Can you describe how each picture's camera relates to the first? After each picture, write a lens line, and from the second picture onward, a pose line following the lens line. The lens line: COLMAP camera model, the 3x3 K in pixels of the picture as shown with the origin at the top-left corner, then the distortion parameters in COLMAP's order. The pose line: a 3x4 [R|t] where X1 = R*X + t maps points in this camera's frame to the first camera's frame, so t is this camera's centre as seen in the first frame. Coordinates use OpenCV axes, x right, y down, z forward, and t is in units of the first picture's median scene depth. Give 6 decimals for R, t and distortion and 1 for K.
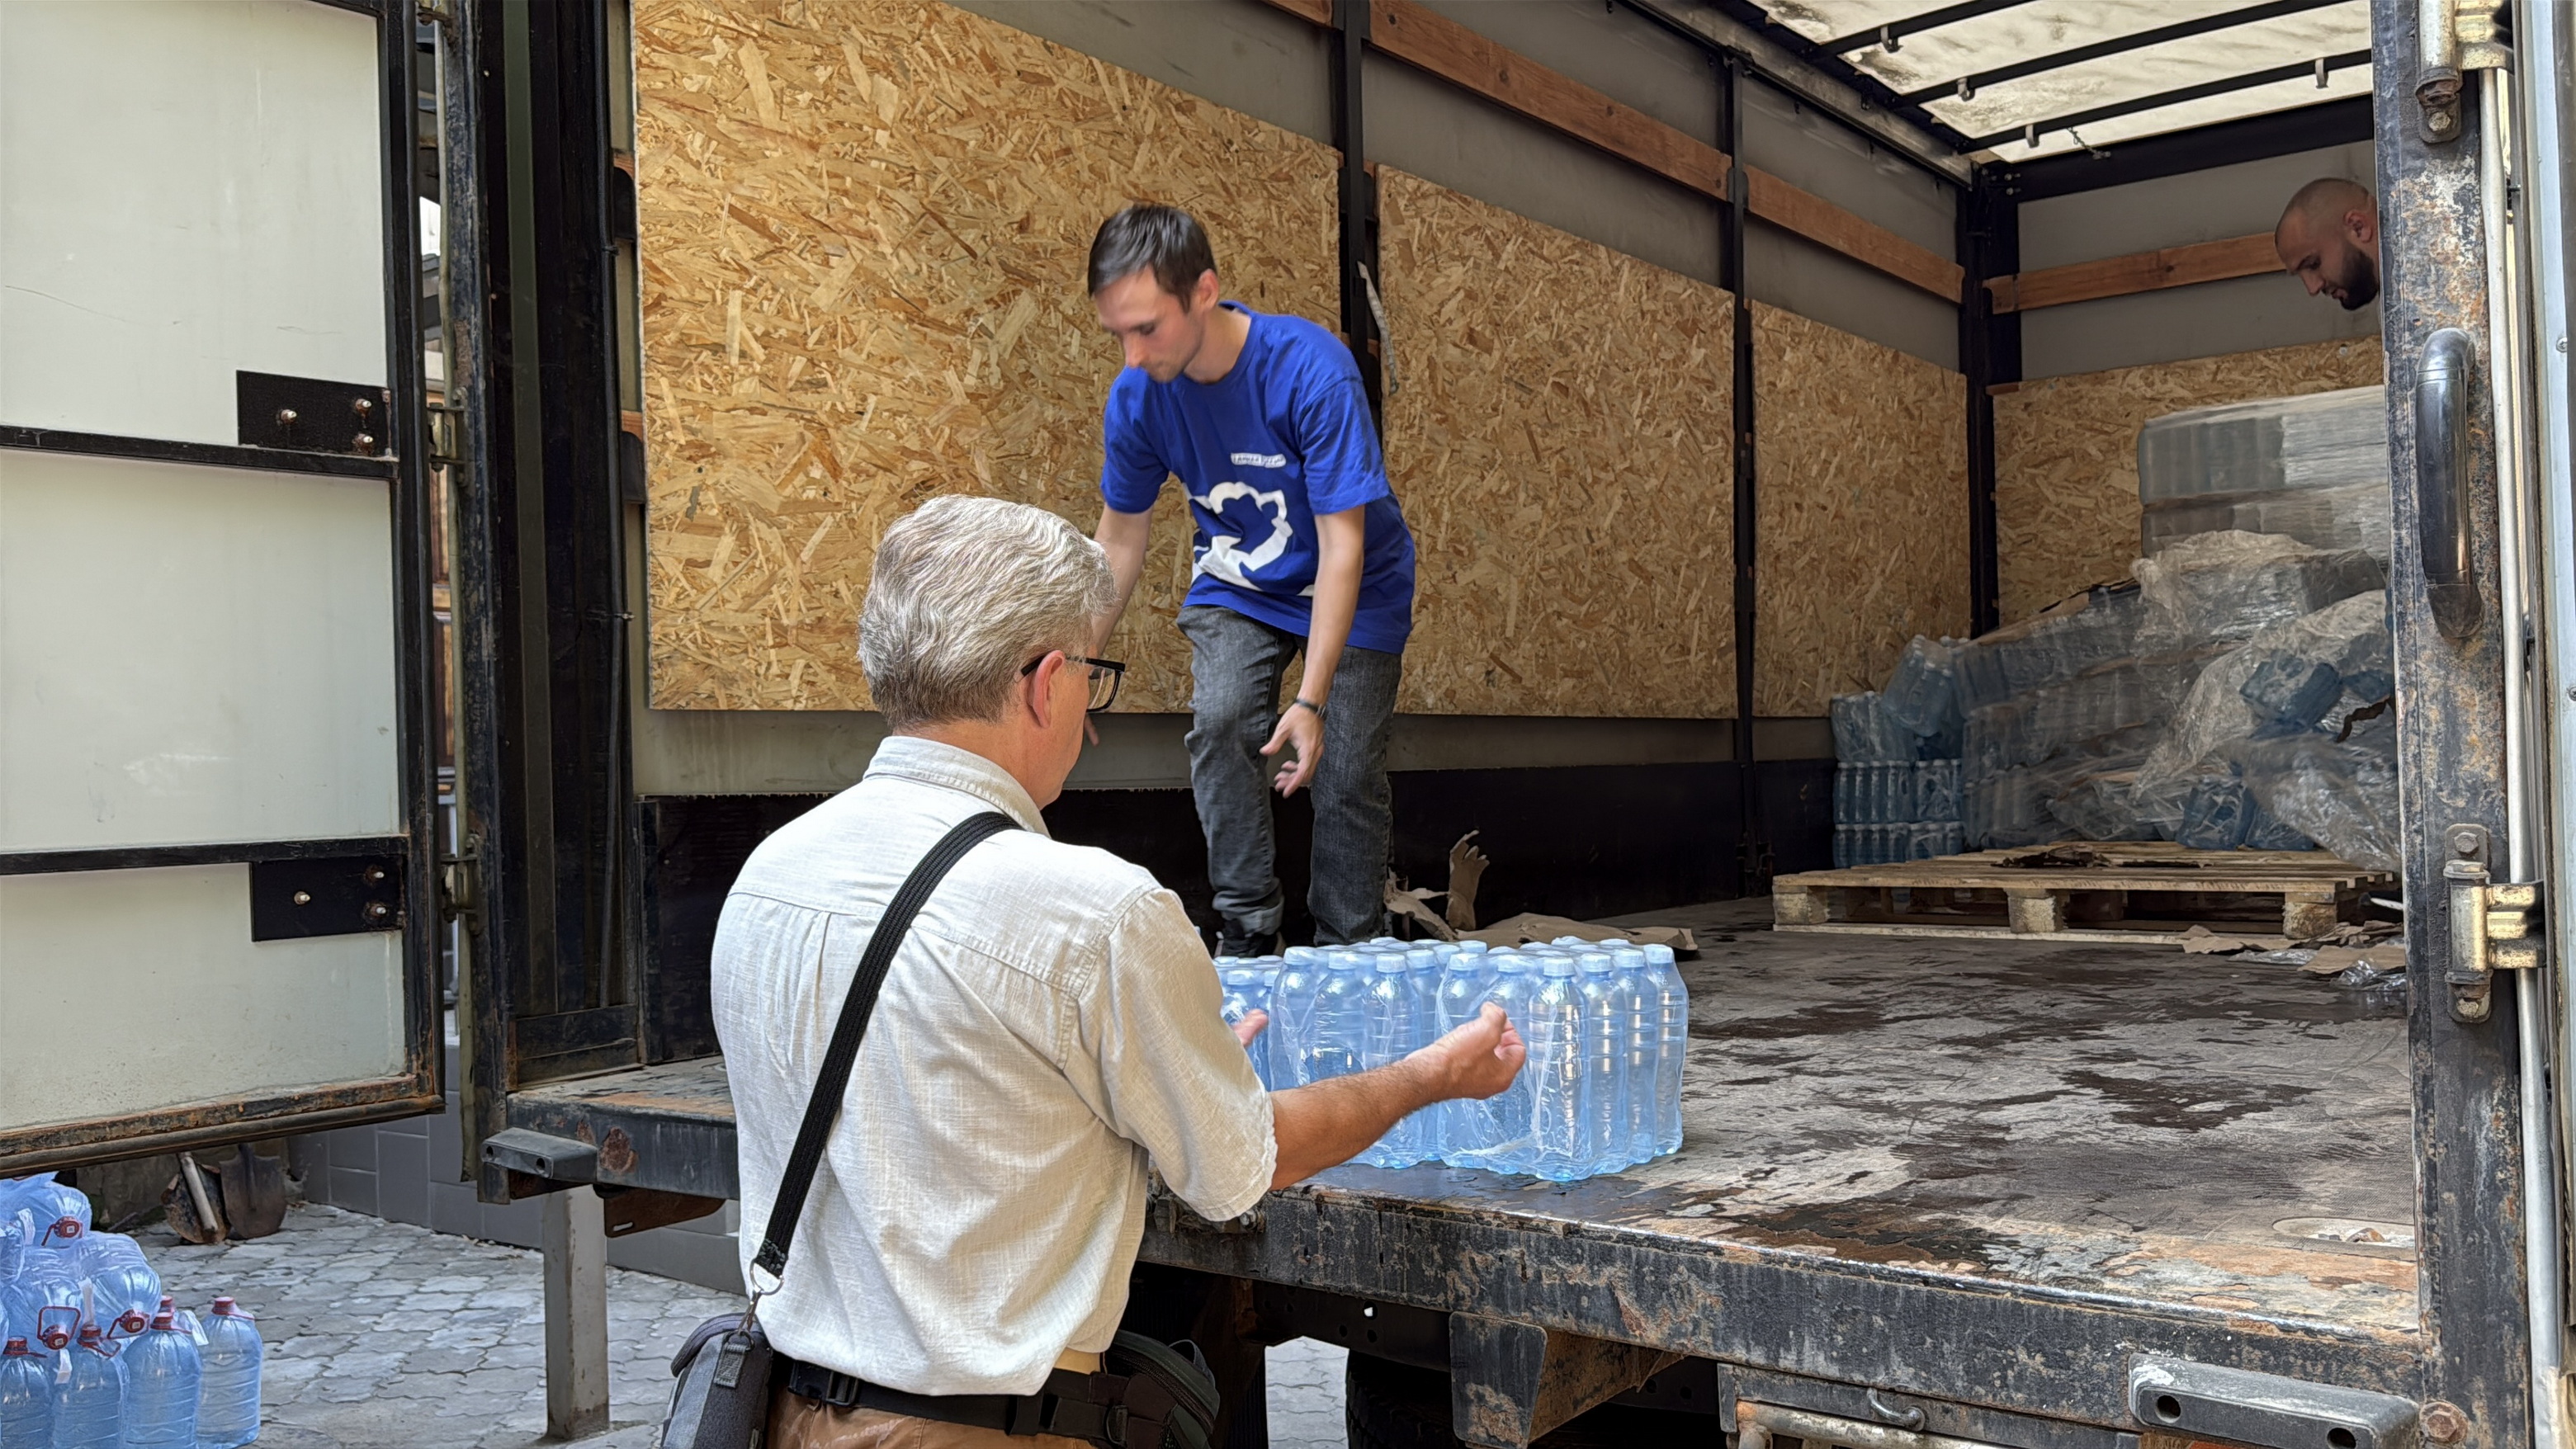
lens RADIAL K [[2142.5, 0, 1302.9], [0, 2142.5, 725.5], [0, 0, 1]] dist [0.136812, -0.252434]
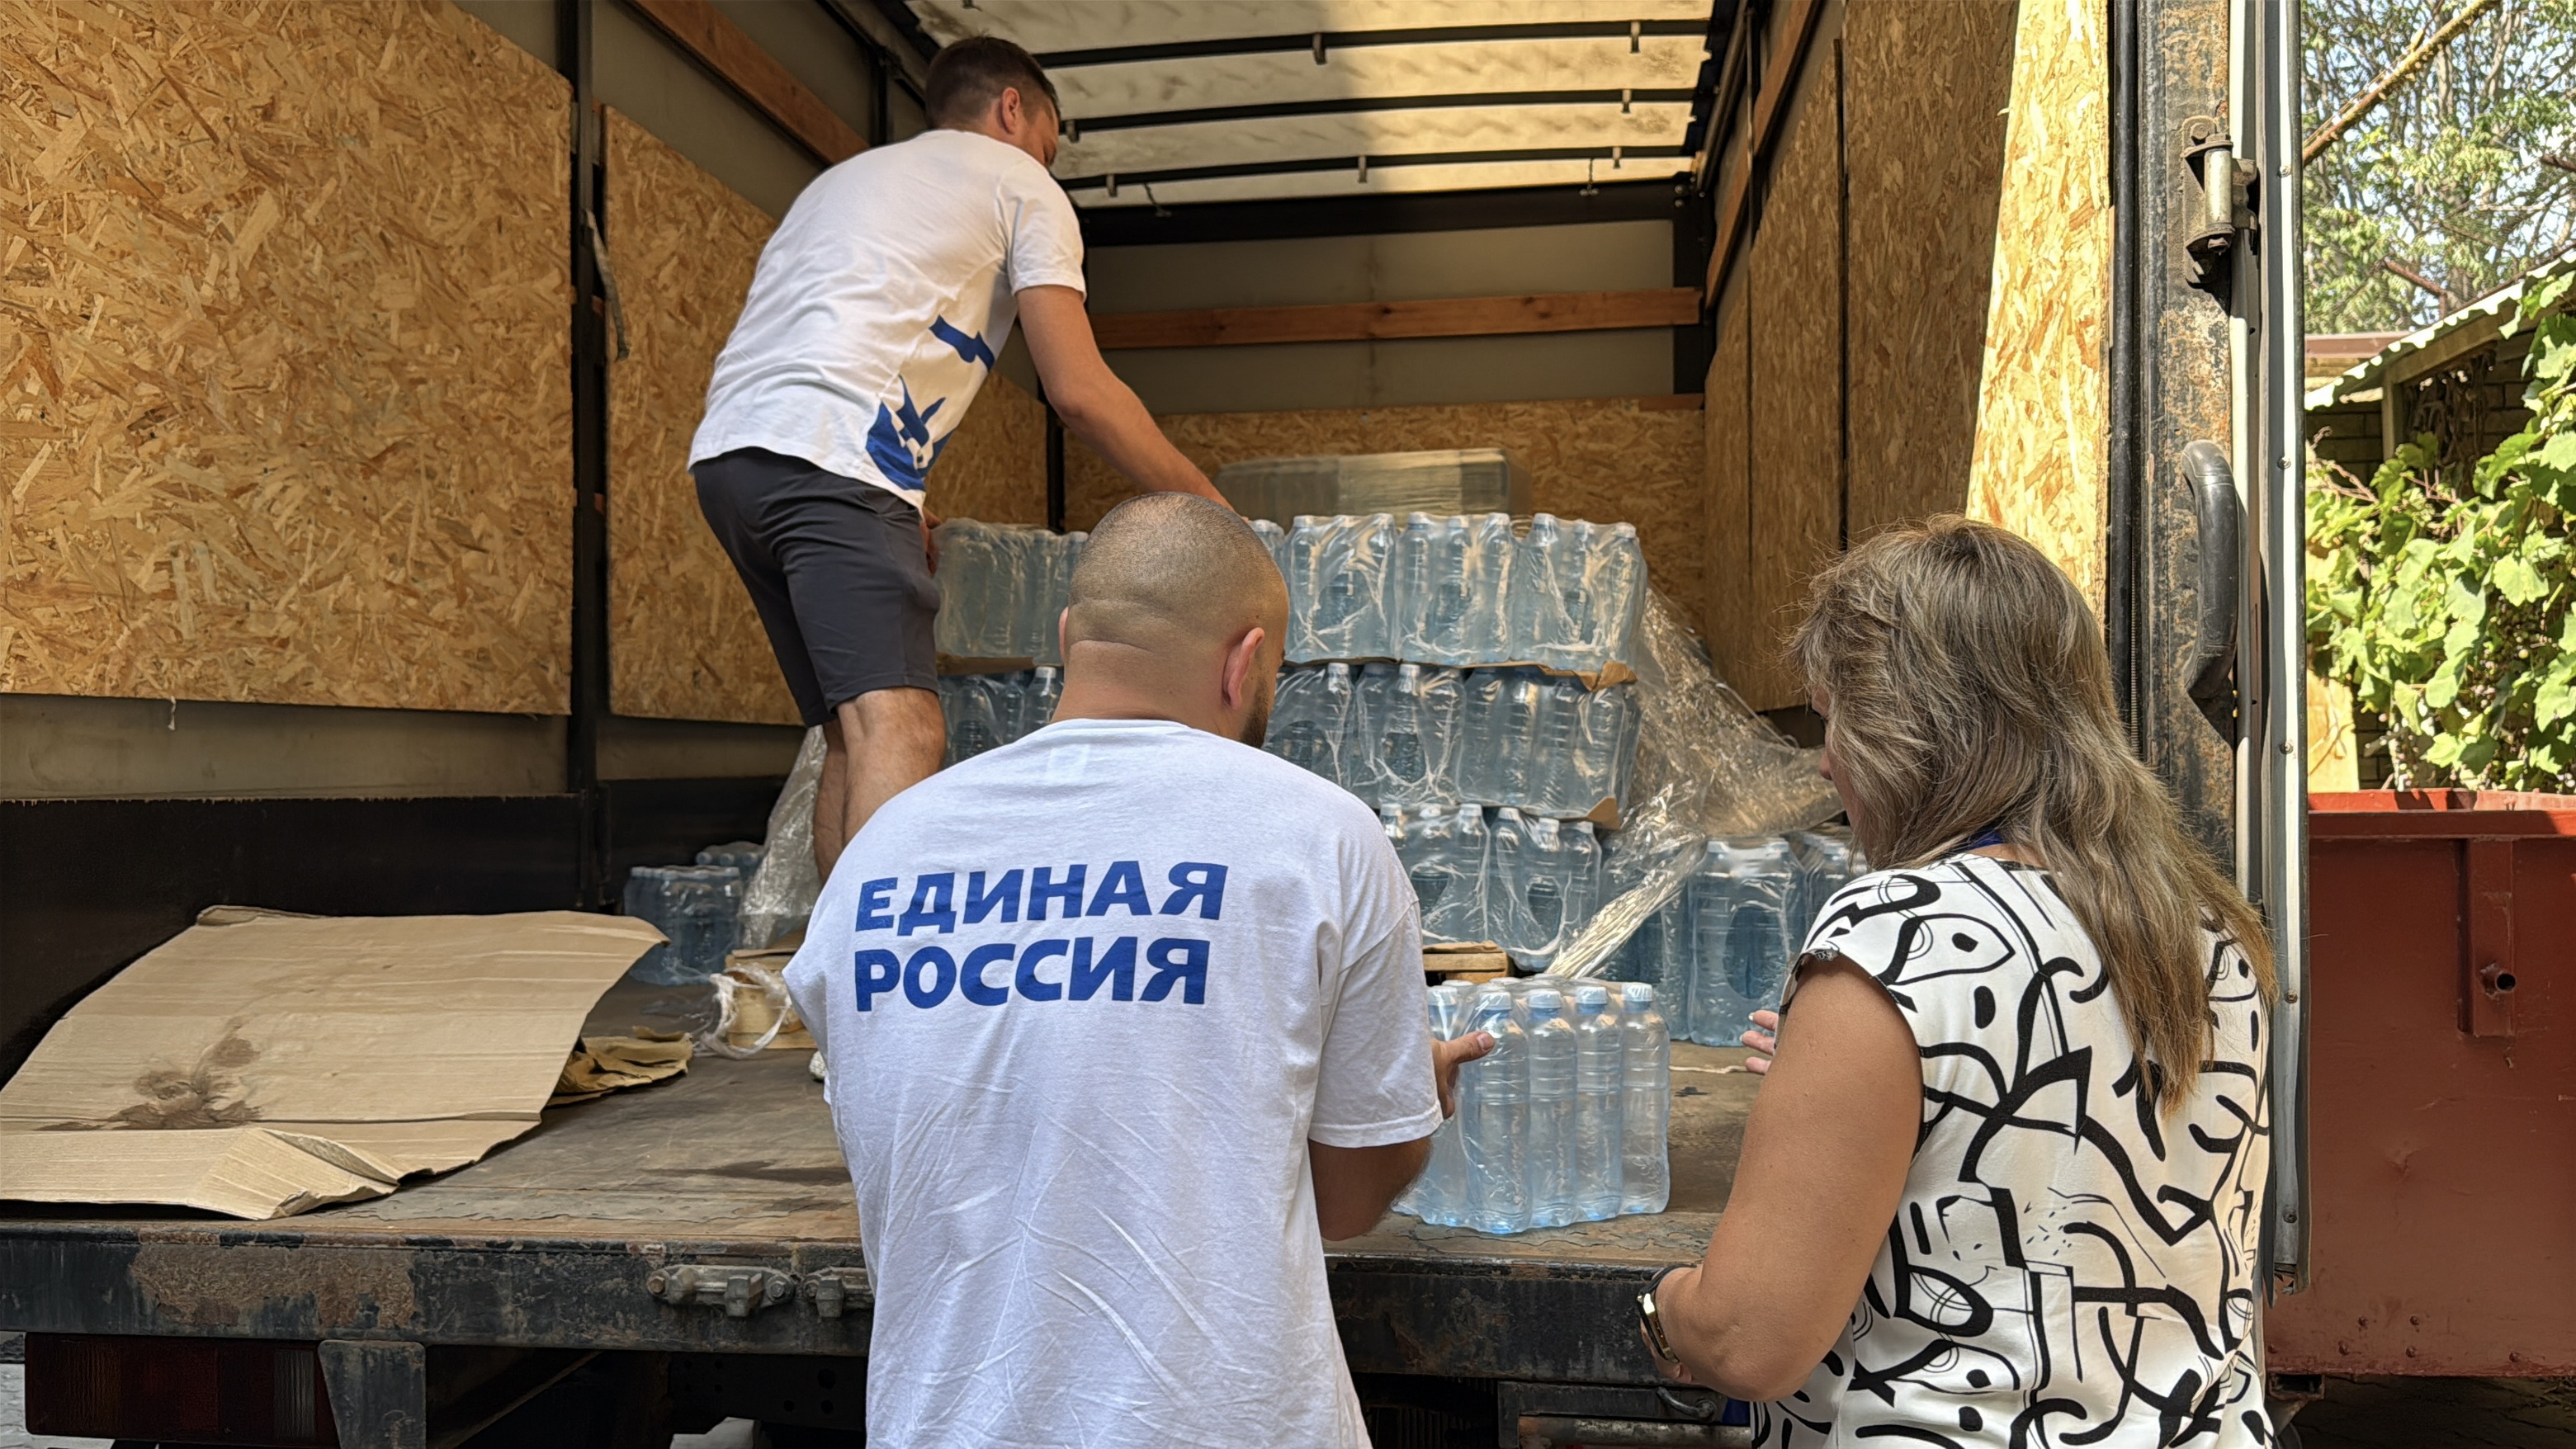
lens RADIAL K [[2142.5, 0, 1295.9], [0, 2142.5, 720.5], [0, 0, 1]] dist [0.136812, -0.252434]
pose [[0.866661, 0.029384, 0.498031, -0.218712], [-0.026982, 0.999564, -0.012021, -0.000126], [-0.498167, -0.003020, 0.867076, 0.091414]]
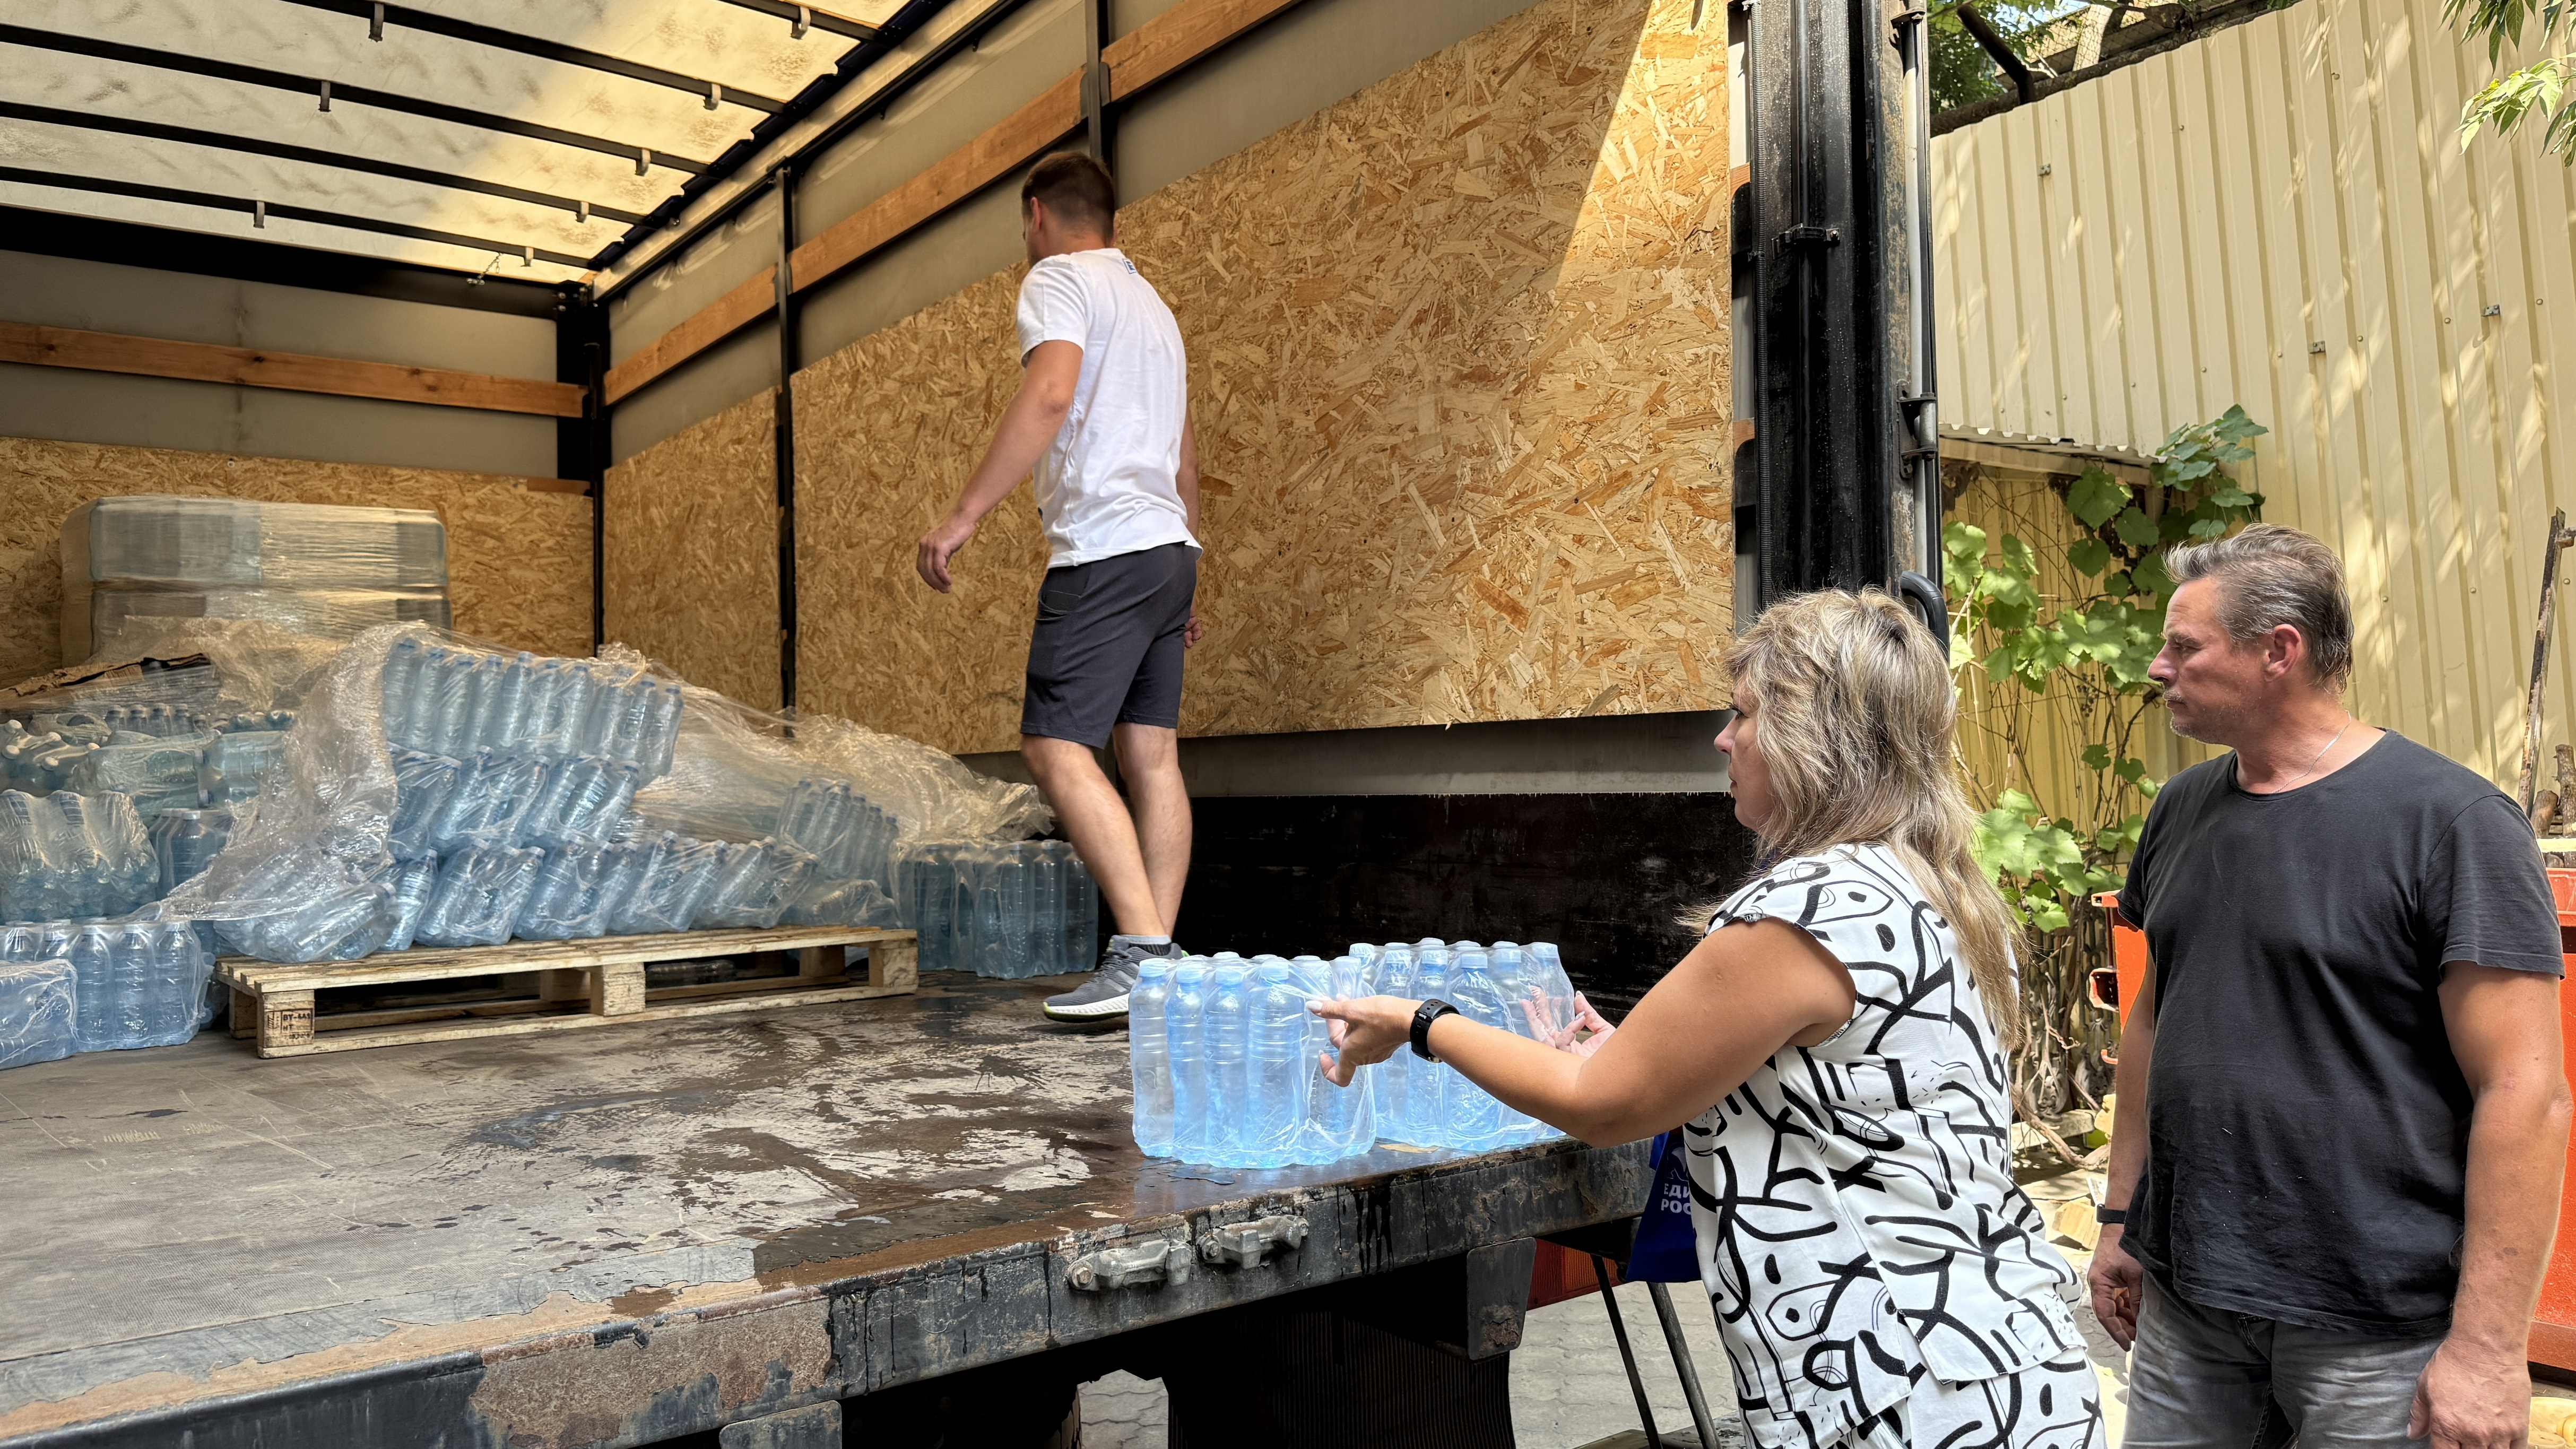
lens RADIAL K [[1814.8, 0, 1336.7], [0, 1814.8, 687.8], [0, 0, 1]] dist [0.051763, -0.077918]
pose [[0.245930, 0.079649, 0.966010, -0.541427], [-0.001555, 0.996649, -0.081779, 0.028456], [-0.969286, 0.018610, 0.245230, 0.480769]]
